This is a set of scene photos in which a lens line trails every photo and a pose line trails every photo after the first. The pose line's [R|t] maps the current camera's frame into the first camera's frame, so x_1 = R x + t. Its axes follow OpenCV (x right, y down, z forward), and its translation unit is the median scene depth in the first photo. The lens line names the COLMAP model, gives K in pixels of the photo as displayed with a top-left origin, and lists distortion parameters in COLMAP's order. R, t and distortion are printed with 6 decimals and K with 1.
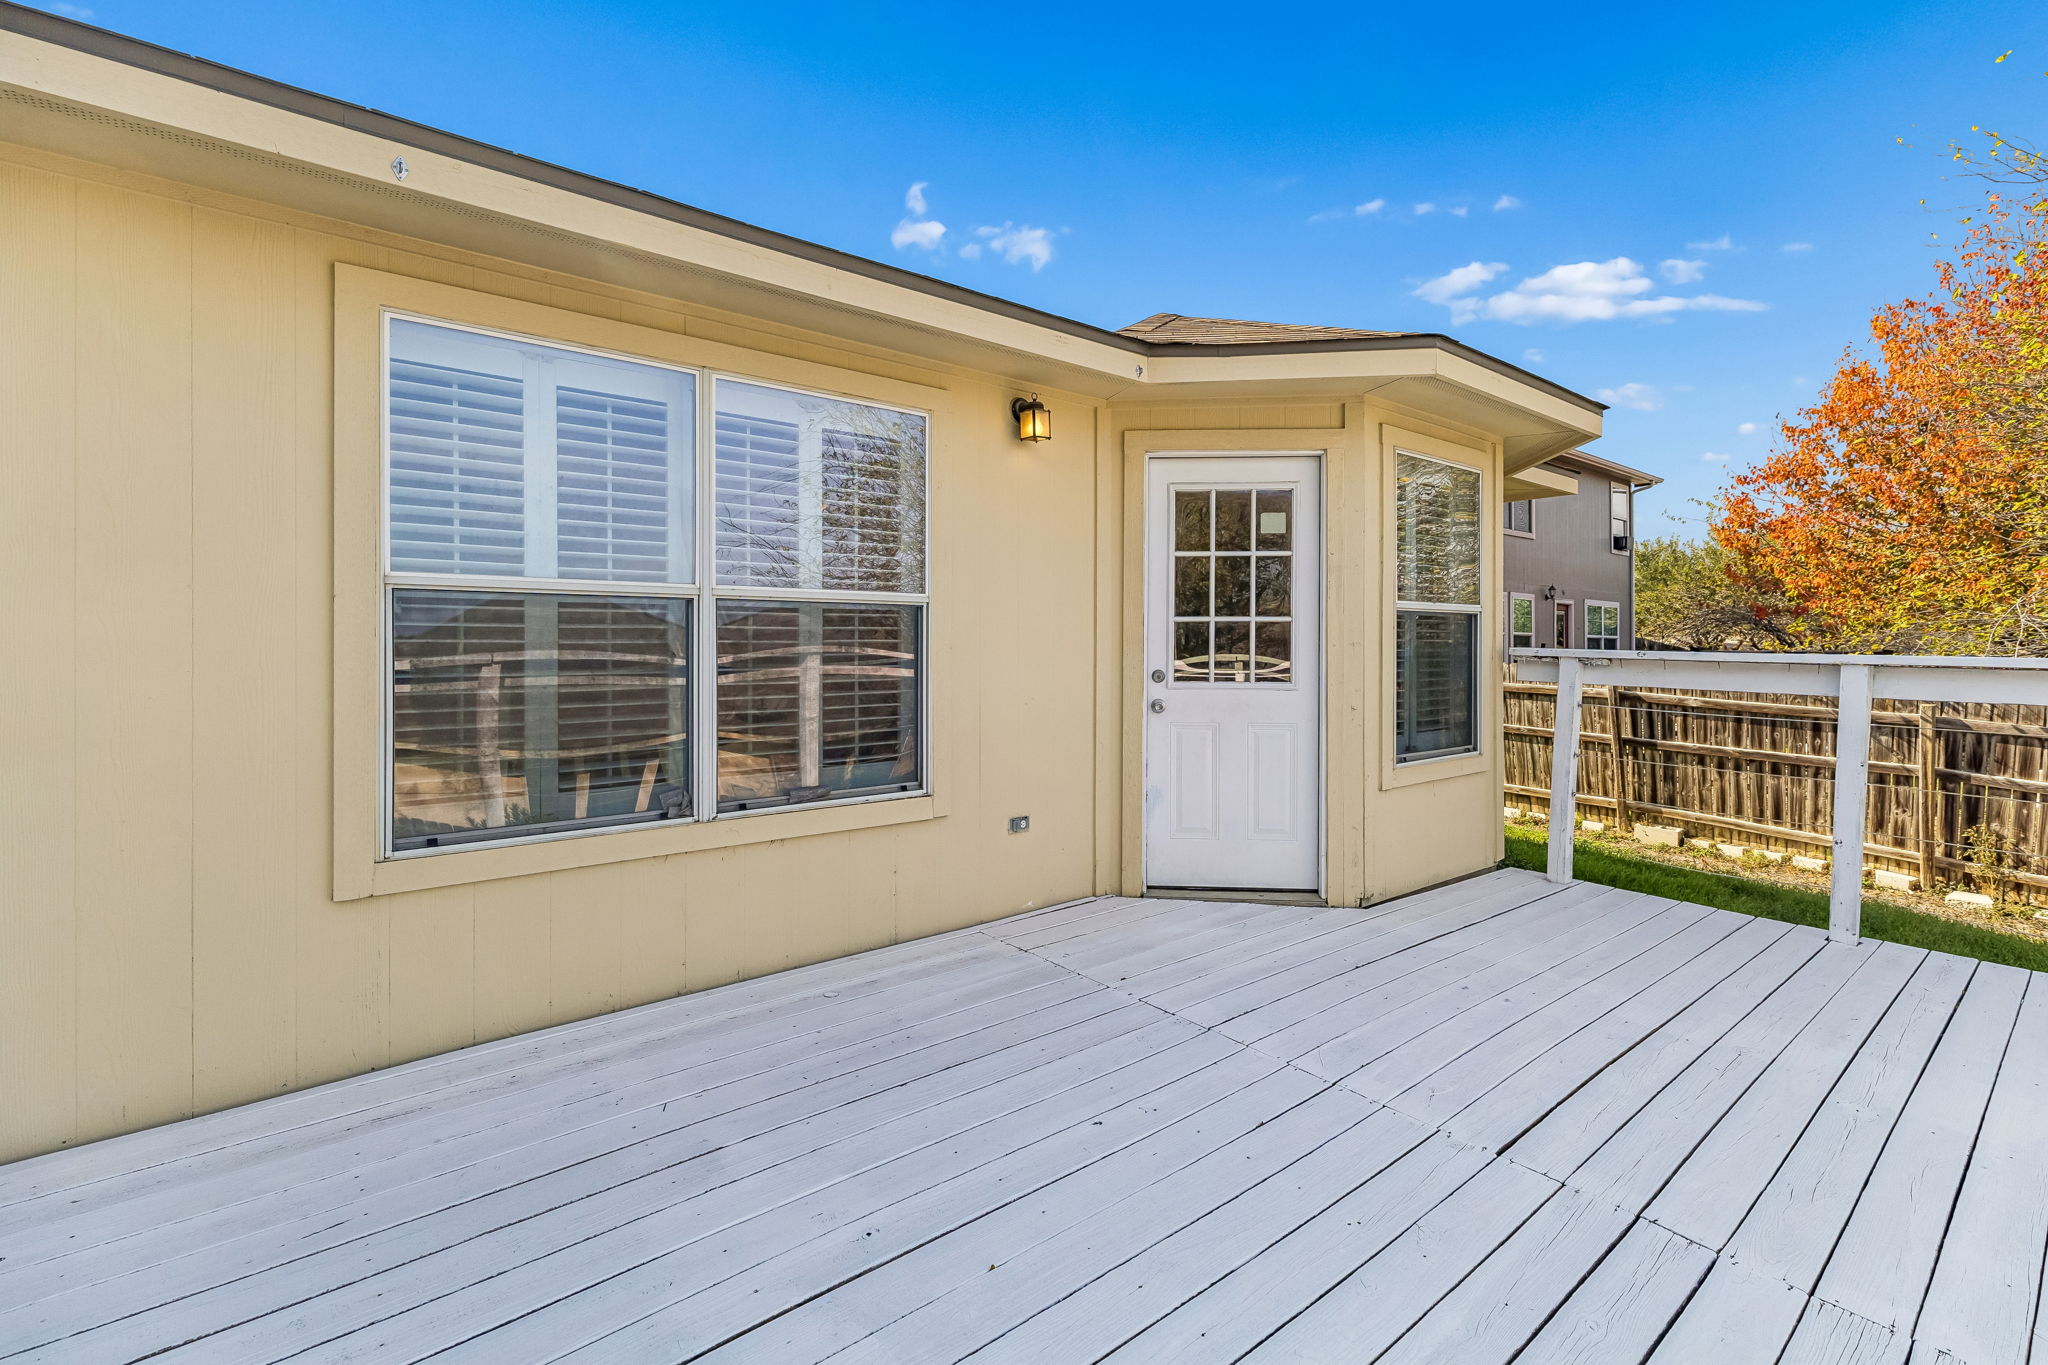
lens RADIAL K [[933.2, 0, 1003.5], [0, 933.2, 666.2], [0, 0, 1]] dist [0.005749, -0.001098]
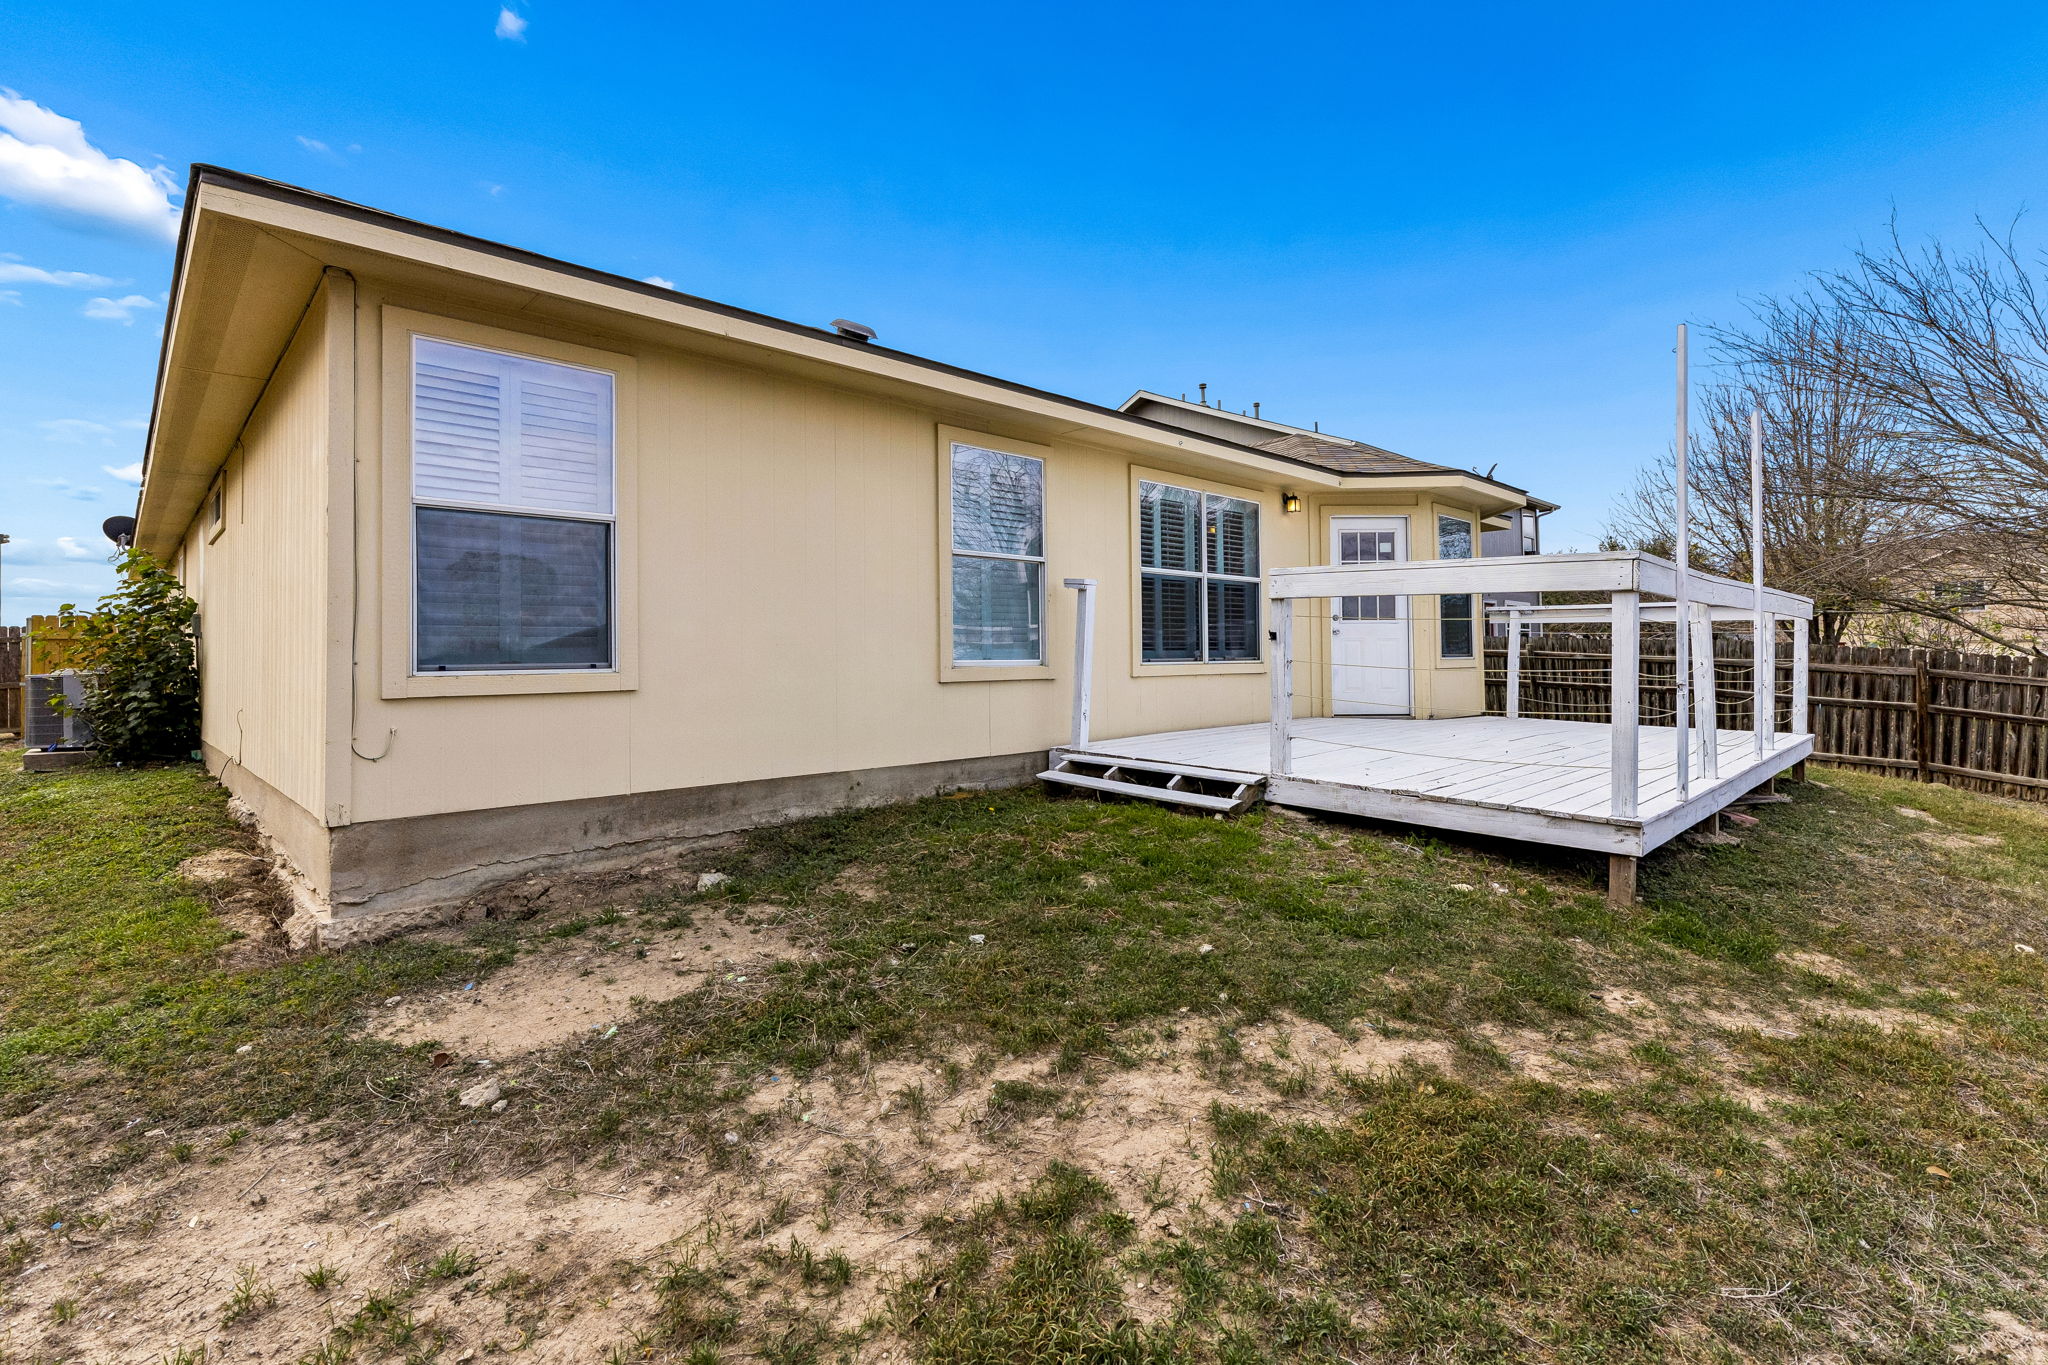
lens RADIAL K [[933.2, 0, 1009.5], [0, 933.2, 661.5], [0, 0, 1]] dist [0.005749, -0.001098]
pose [[0.996975, -0.007138, 0.077392, -0.905292], [0.008278, 0.999862, -0.014421, 0.163950], [-0.077278, 0.015019, 0.996896, -1.318265]]
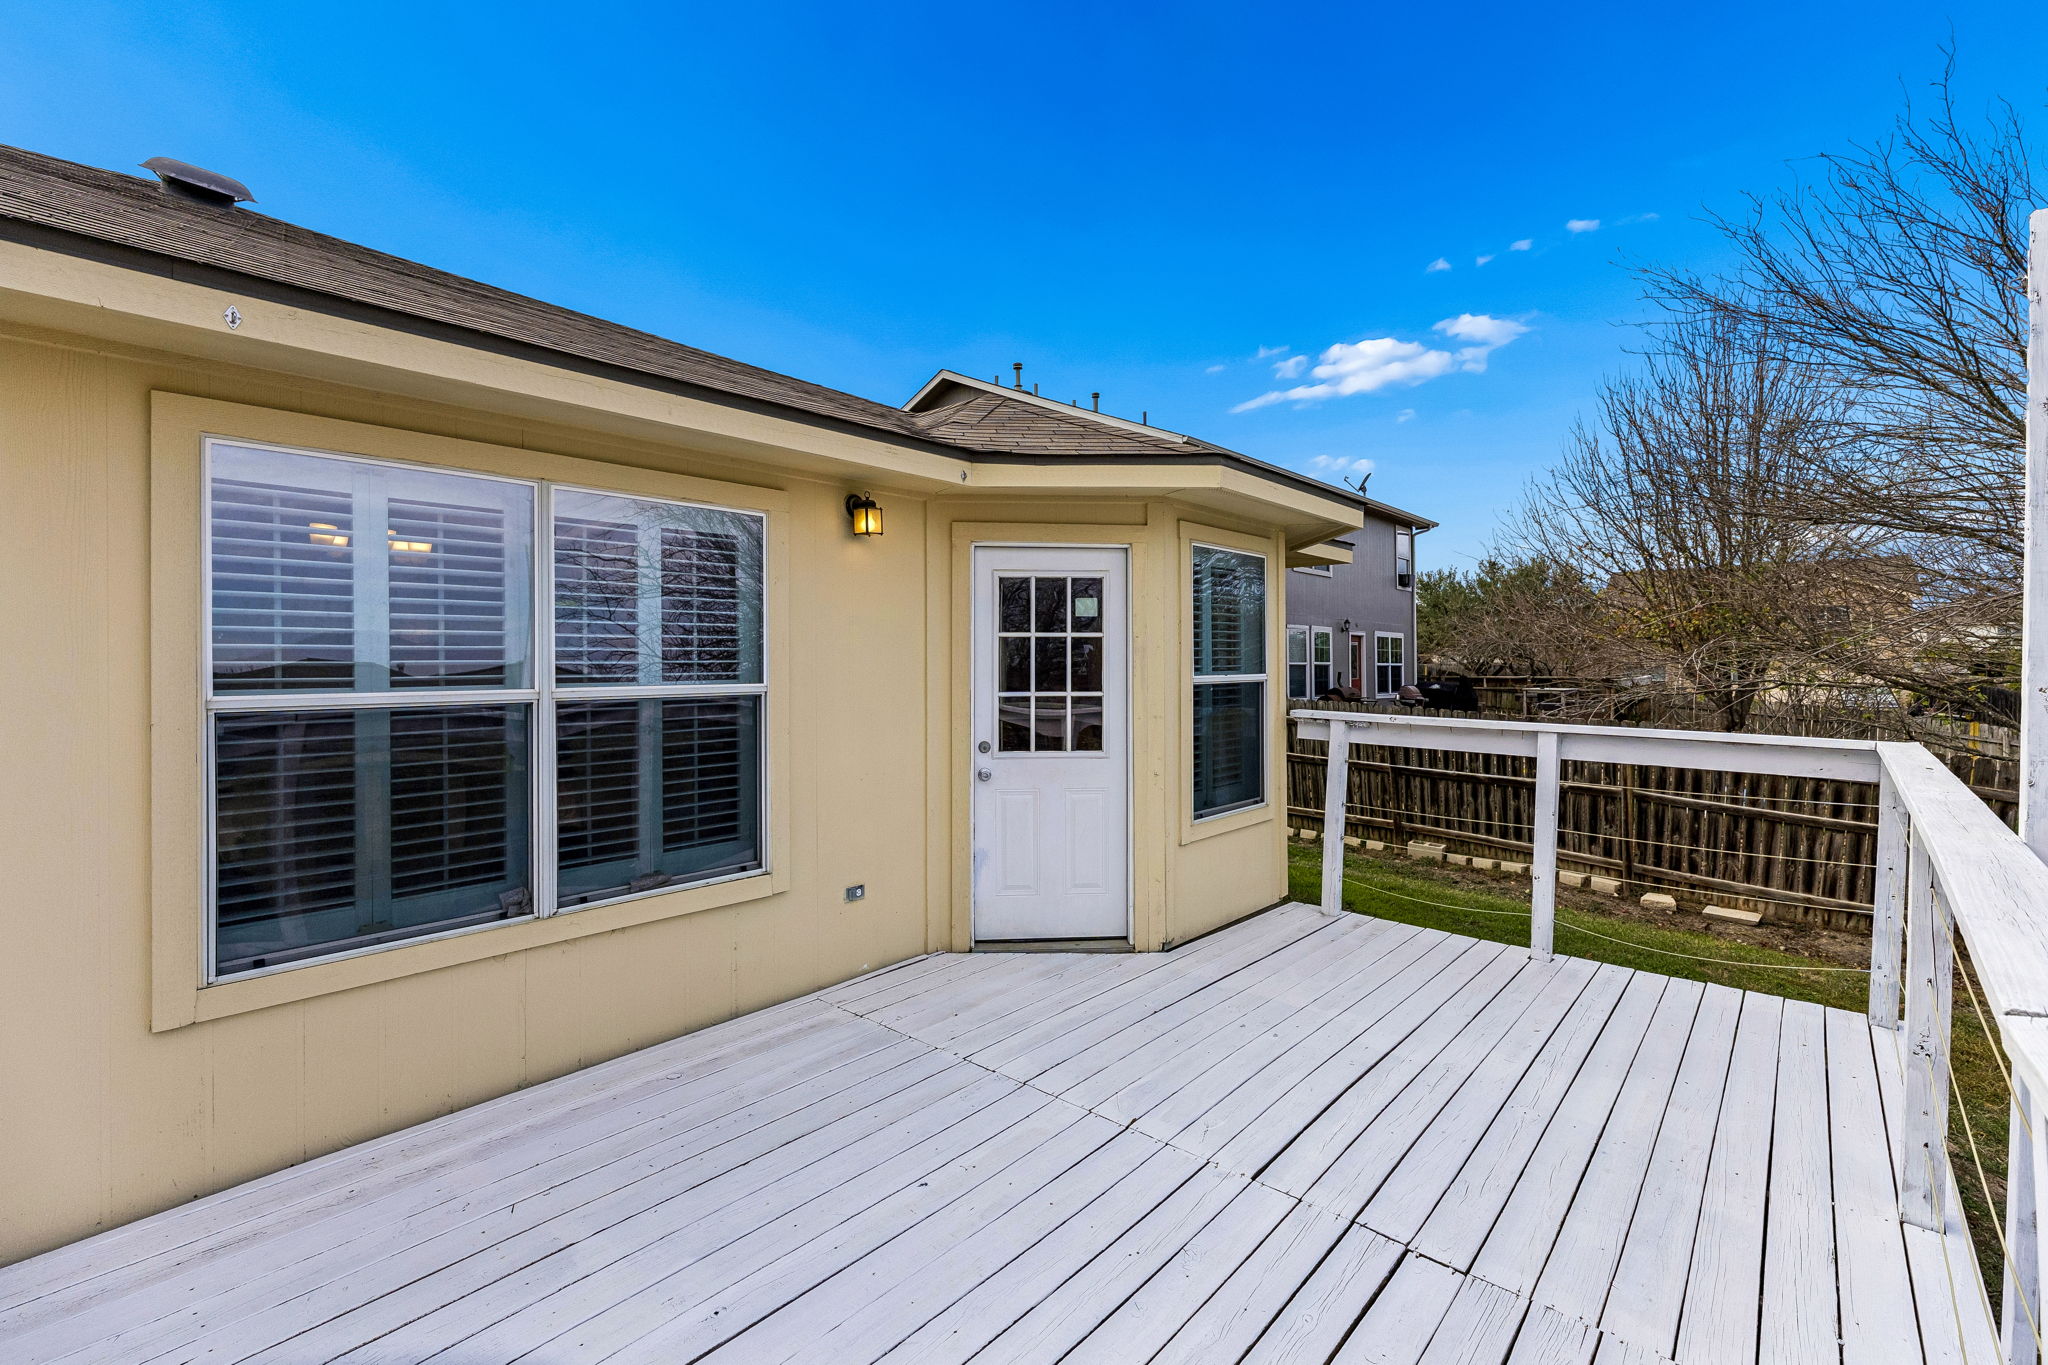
lens RADIAL K [[933.2, 0, 1003.4], [0, 933.2, 679.0], [0, 0, 1]] dist [0.005749, -0.001098]
pose [[0.985673, -0.004607, 0.168604, 0.005473], [0.004802, 0.999988, -0.000750, -0.080754], [-0.168598, 0.001549, 0.985684, -0.089776]]
